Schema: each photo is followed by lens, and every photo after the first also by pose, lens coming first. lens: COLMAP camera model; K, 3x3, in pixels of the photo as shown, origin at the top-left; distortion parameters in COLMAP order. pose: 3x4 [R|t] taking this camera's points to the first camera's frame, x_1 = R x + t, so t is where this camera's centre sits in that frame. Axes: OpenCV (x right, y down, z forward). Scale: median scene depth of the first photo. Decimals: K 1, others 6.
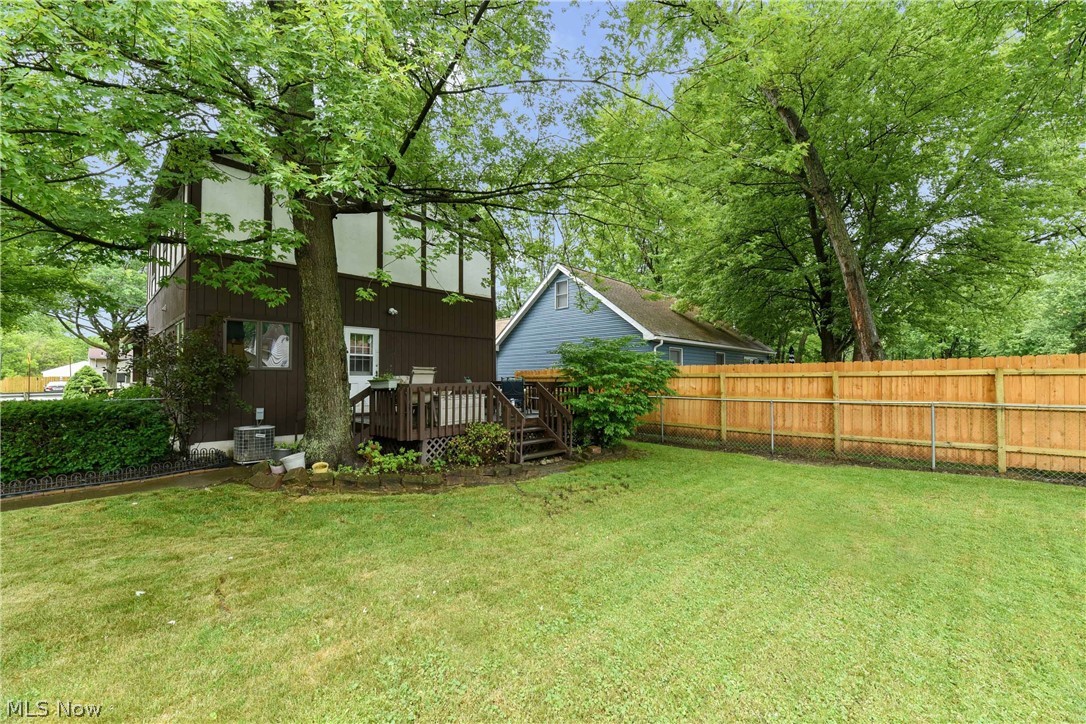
lens RADIAL K [[436.7, 0, 546.5], [0, 436.7, 360.4], [0, 0, 1]] dist [-0.006576, -0.000391]
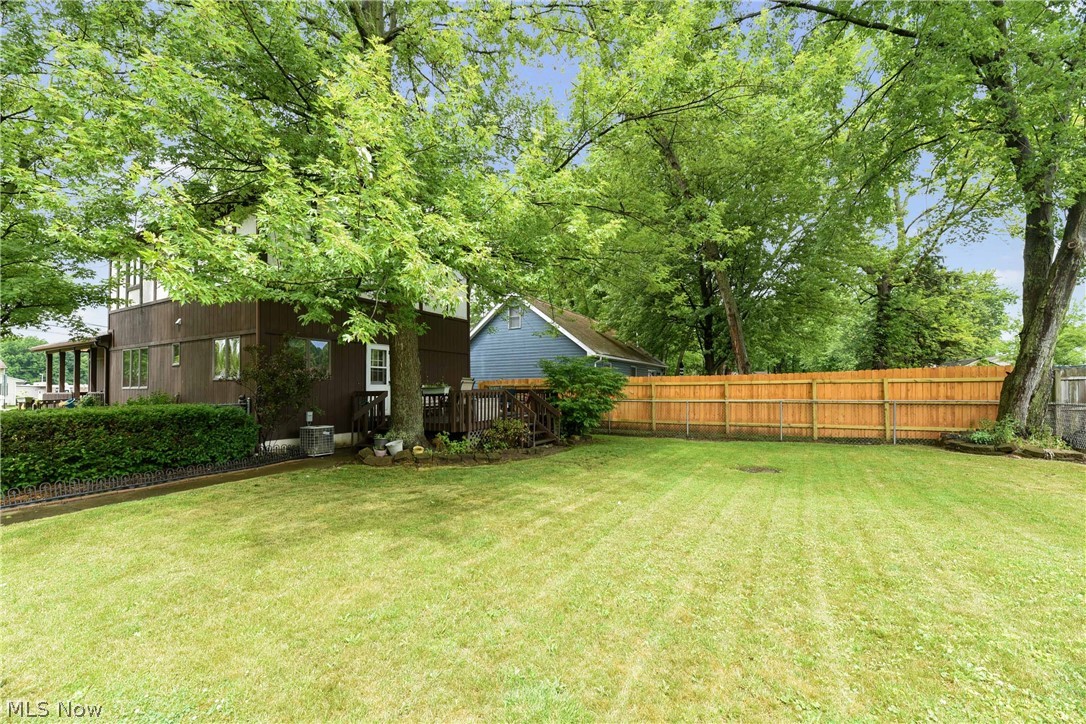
lens RADIAL K [[443.1, 0, 539.9], [0, 443.1, 369.5], [0, 0, 1]] dist [-0.007726, -0.000145]
pose [[0.967779, 0.006589, 0.251713, -0.365027], [-0.005901, 0.999977, -0.003485, -0.006046], [-0.251730, 0.001888, 0.967796, -0.342457]]
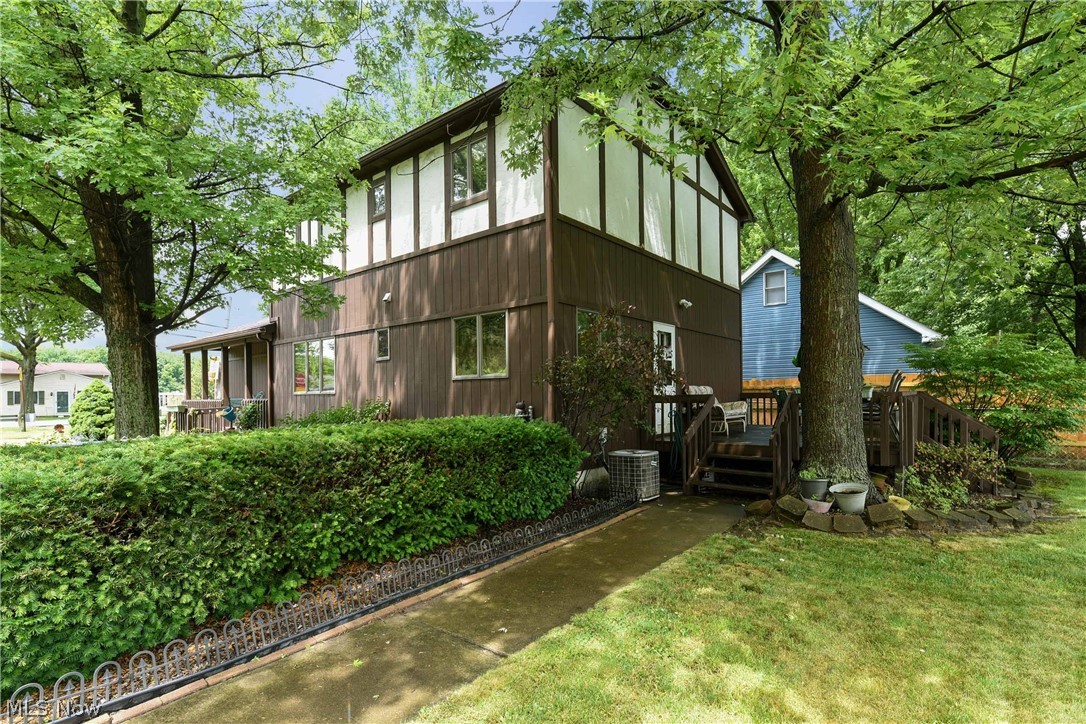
lens RADIAL K [[515.5, 0, 542.4], [0, 515.5, 383.4], [0, 0, 1]] dist [0.002418, 0.000057]
pose [[0.997079, -0.006812, 0.076068, -0.861660], [0.005476, 0.999827, 0.017759, 0.016394], [-0.076175, -0.017291, 0.996944, 0.122691]]
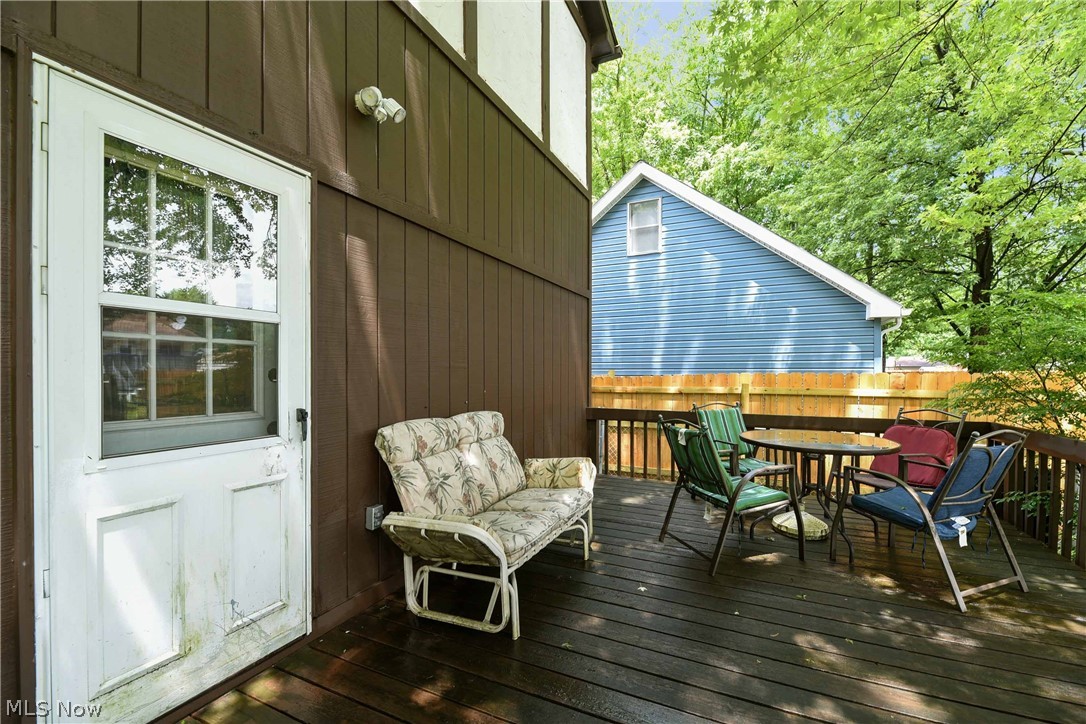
lens RADIAL K [[443.1, 0, 539.9], [0, 443.1, 369.5], [0, 0, 1]] dist [-0.007726, -0.000145]
pose [[0.945565, -0.001115, 0.325430, -0.442242], [-0.008878, 0.999534, 0.029220, 0.002756], [-0.325311, -0.030519, 0.945114, 0.994641]]
